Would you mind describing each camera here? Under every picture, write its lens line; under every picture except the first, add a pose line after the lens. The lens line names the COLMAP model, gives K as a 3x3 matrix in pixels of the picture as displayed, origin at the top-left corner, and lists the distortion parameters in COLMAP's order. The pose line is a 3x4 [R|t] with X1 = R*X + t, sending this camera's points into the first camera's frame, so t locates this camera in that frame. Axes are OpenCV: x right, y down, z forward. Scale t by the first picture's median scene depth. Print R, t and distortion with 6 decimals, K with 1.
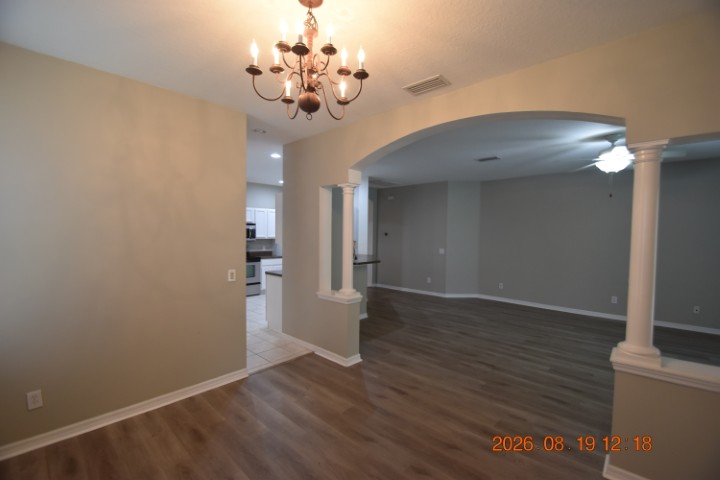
lens RADIAL K [[315.0, 0, 356.0], [0, 315.0, 243.6], [0, 0, 1]] dist [0.019453, -0.019015]
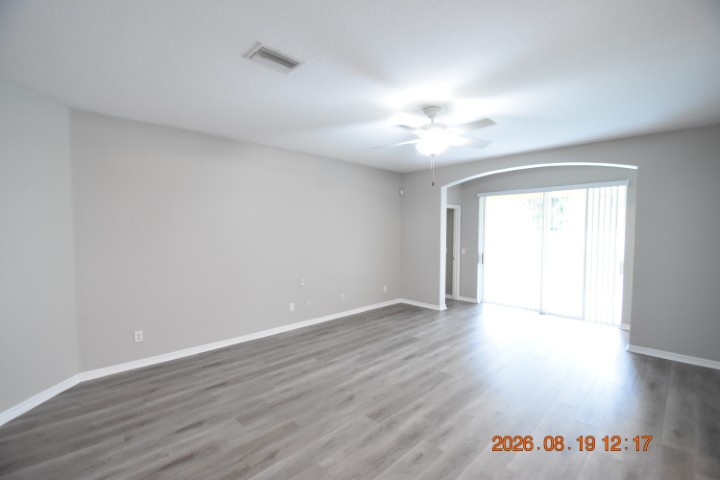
lens RADIAL K [[315.0, 0, 356.0], [0, 315.0, 243.6], [0, 0, 1]] dist [0.019453, -0.019015]
pose [[0.051073, -0.055945, 0.997127, -0.026042], [0.037157, 0.997845, 0.054082, -0.052490], [-0.998003, 0.034288, 0.053042, 1.217423]]
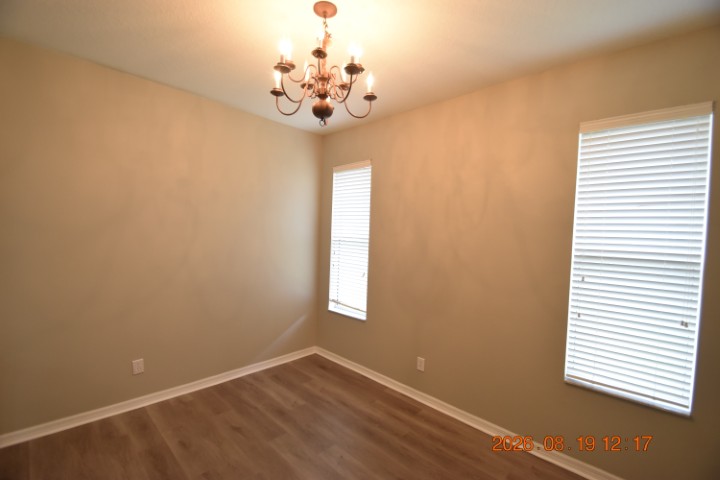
lens RADIAL K [[315.0, 0, 356.0], [0, 315.0, 243.6], [0, 0, 1]] dist [0.019453, -0.019015]
pose [[-0.998788, -0.048341, 0.009295, -0.129303], [-0.047563, 0.996348, 0.070911, -0.038222], [-0.012689, 0.070383, -0.997439, 0.931328]]
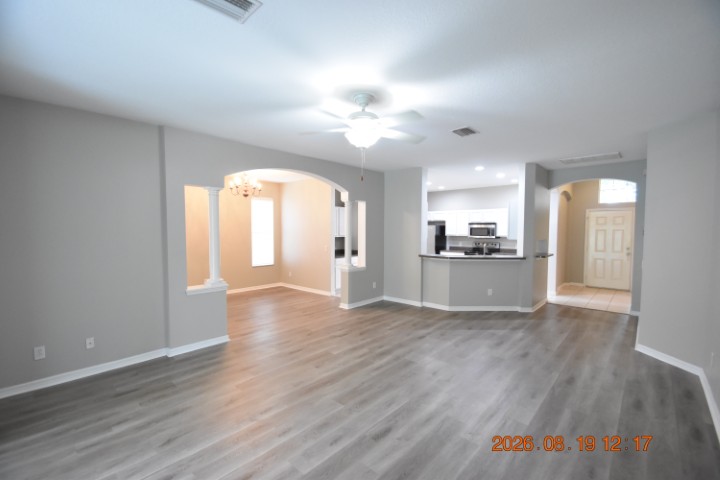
lens RADIAL K [[315.0, 0, 356.0], [0, 315.0, 243.6], [0, 0, 1]] dist [0.019453, -0.019015]
pose [[0.010748, 0.036535, -0.999275, 1.646469], [-0.040458, 0.998530, 0.036072, -0.022658], [0.999123, 0.040041, 0.012210, 1.030971]]
